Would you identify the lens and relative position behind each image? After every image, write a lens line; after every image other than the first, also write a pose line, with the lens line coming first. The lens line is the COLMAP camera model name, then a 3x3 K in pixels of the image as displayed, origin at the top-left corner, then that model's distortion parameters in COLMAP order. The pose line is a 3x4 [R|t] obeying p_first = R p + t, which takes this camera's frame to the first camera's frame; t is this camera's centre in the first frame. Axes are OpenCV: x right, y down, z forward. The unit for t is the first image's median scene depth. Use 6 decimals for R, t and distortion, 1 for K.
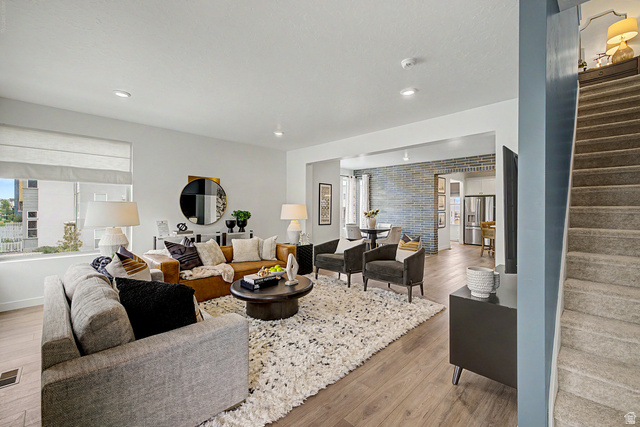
lens RADIAL K [[274.2, 0, 318.6], [0, 274.2, 214.6], [0, 0, 1]] dist [0.004845, -0.000221]
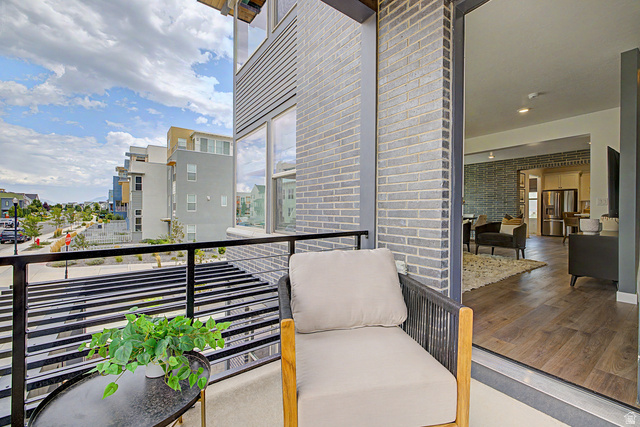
lens RADIAL K [[274.2, 0, 320.4], [0, 274.2, 216.6], [0, 0, 1]] dist [0.004845, -0.000221]
pose [[0.989002, 0.004318, -0.147839, -0.198032], [-0.004609, 0.999988, -0.001629, 0.047107], [0.147830, 0.002292, 0.989010, -0.227333]]
